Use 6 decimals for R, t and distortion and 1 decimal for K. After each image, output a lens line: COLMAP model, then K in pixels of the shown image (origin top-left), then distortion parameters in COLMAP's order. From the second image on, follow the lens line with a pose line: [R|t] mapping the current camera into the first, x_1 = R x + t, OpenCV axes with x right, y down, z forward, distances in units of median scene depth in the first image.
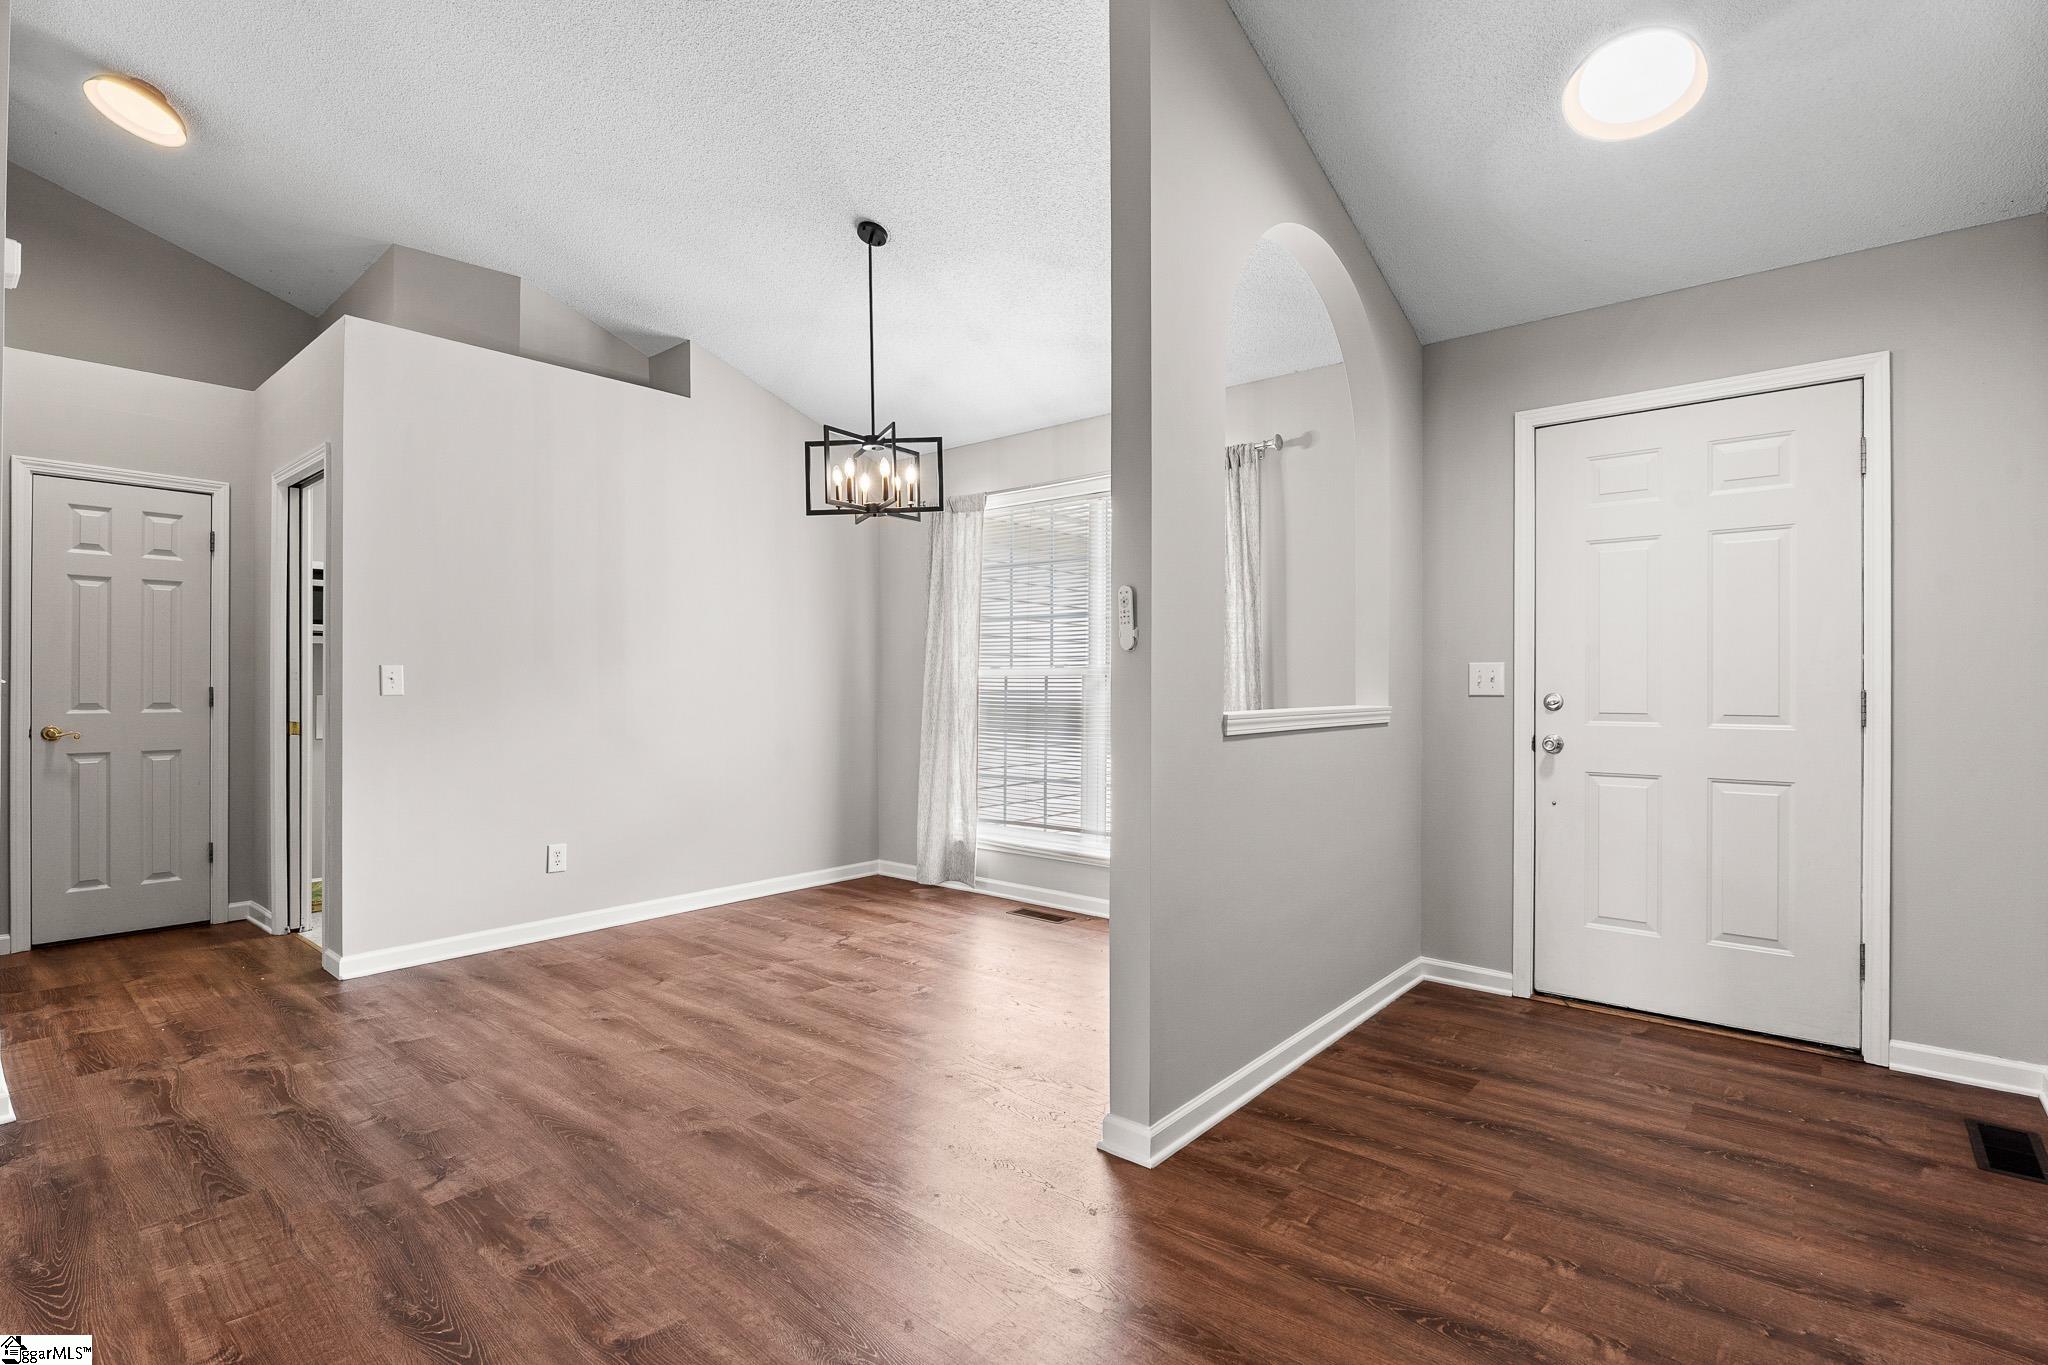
lens RADIAL K [[980.3, 0, 1024.0], [0, 980.3, 682.5], [0, 0, 1]] dist [0.000977, -0.000156]
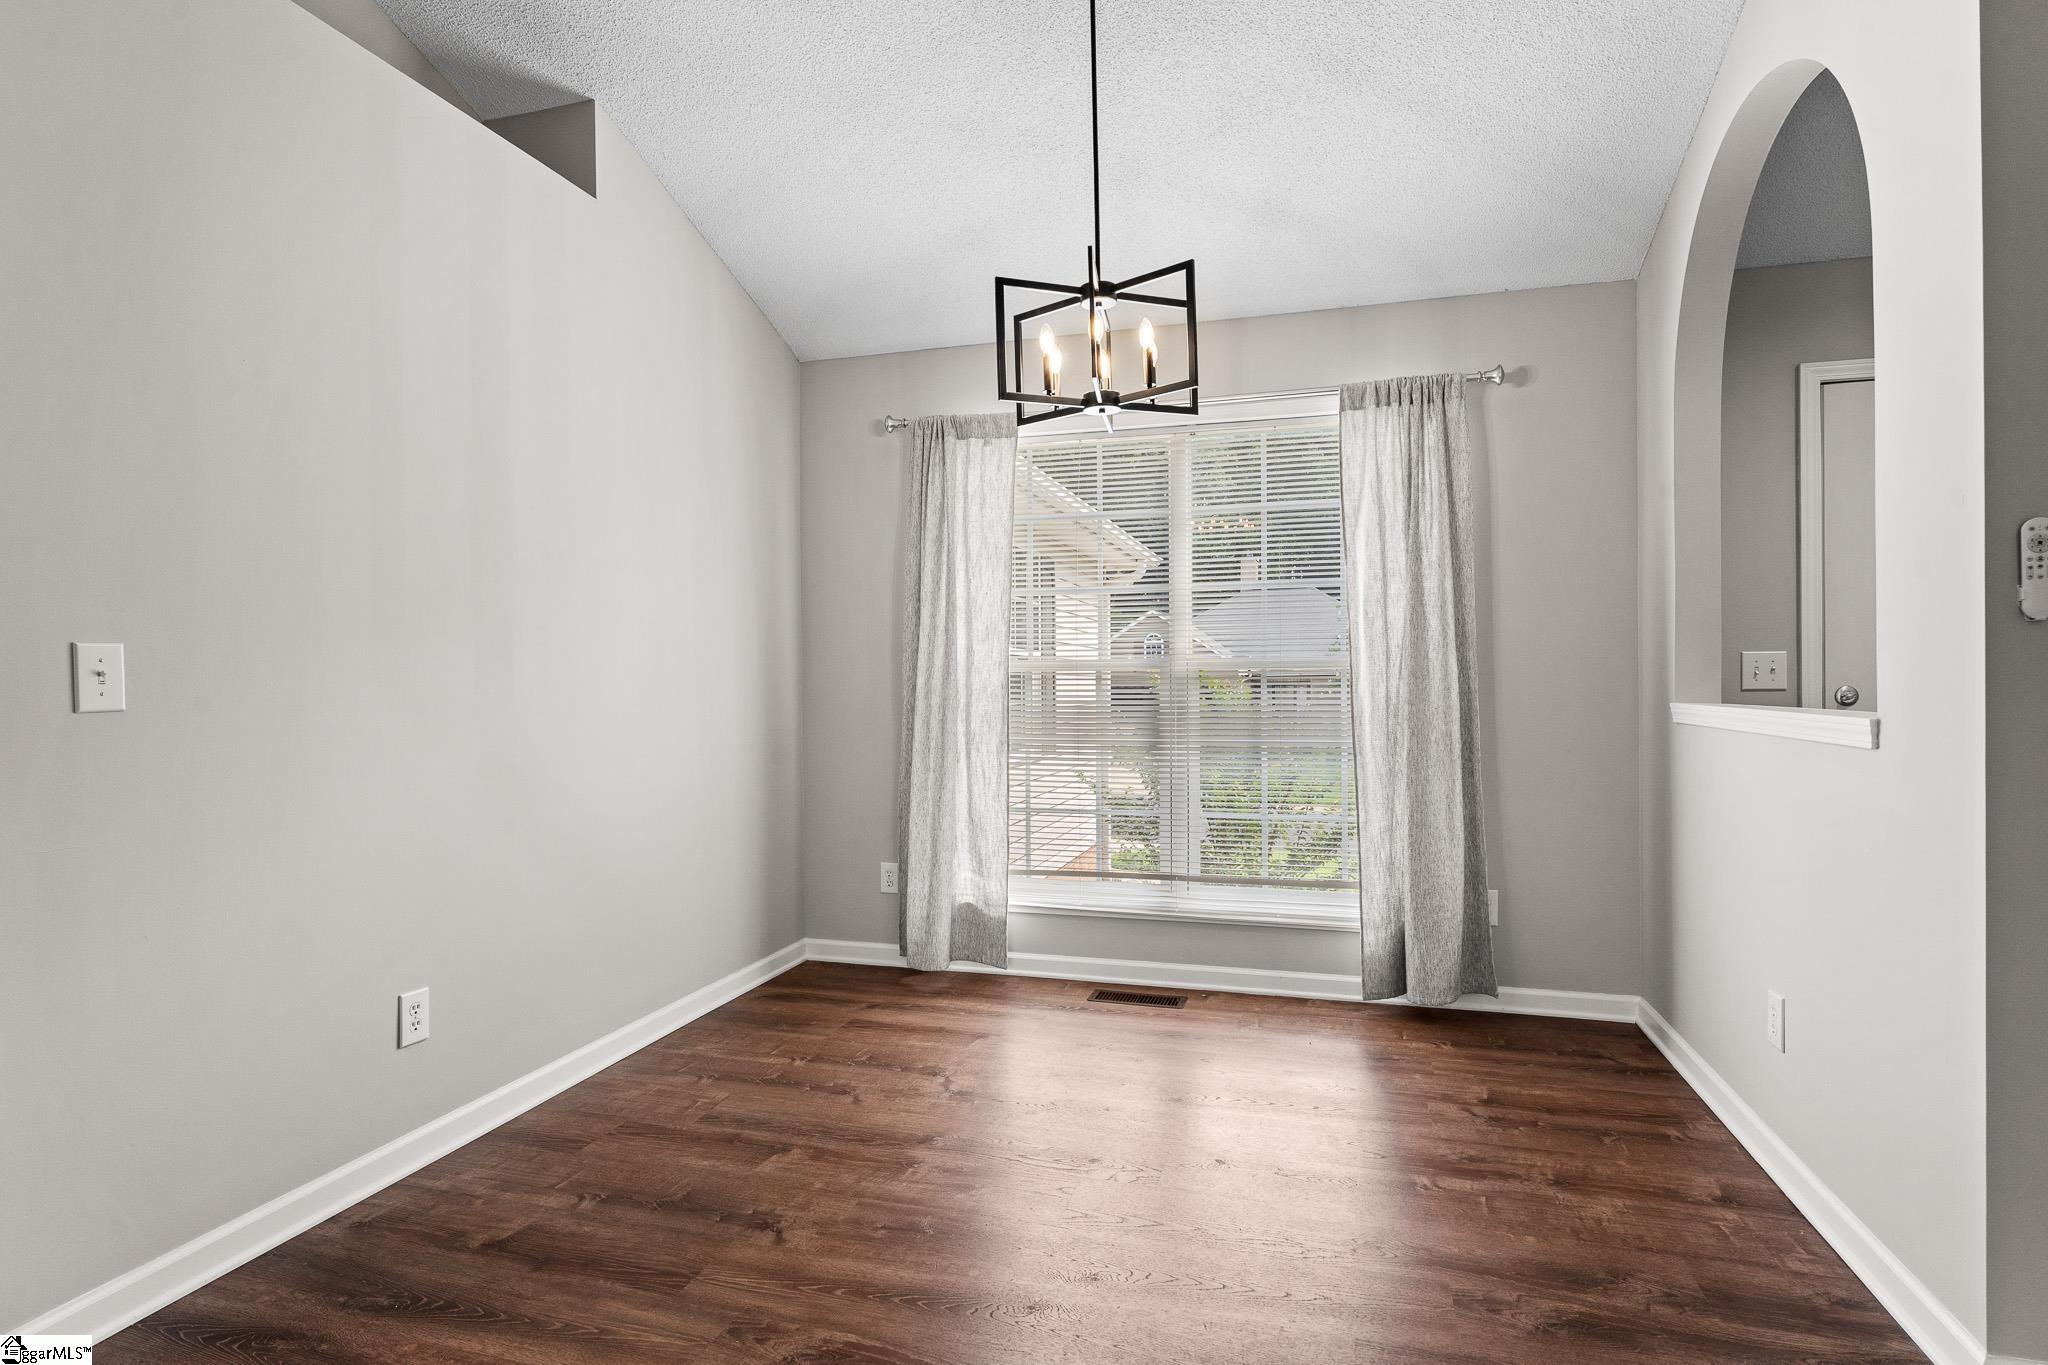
lens RADIAL K [[1046.9, 0, 1024.0], [0, 1046.9, 682.5], [0, 0, 1]] dist [0.000013, 0.000411]
pose [[0.908616, -0.005944, 0.417591, -0.412174], [0.005672, 0.999982, 0.001892, 0.001514], [-0.417594, 0.000649, 0.908633, 0.356081]]
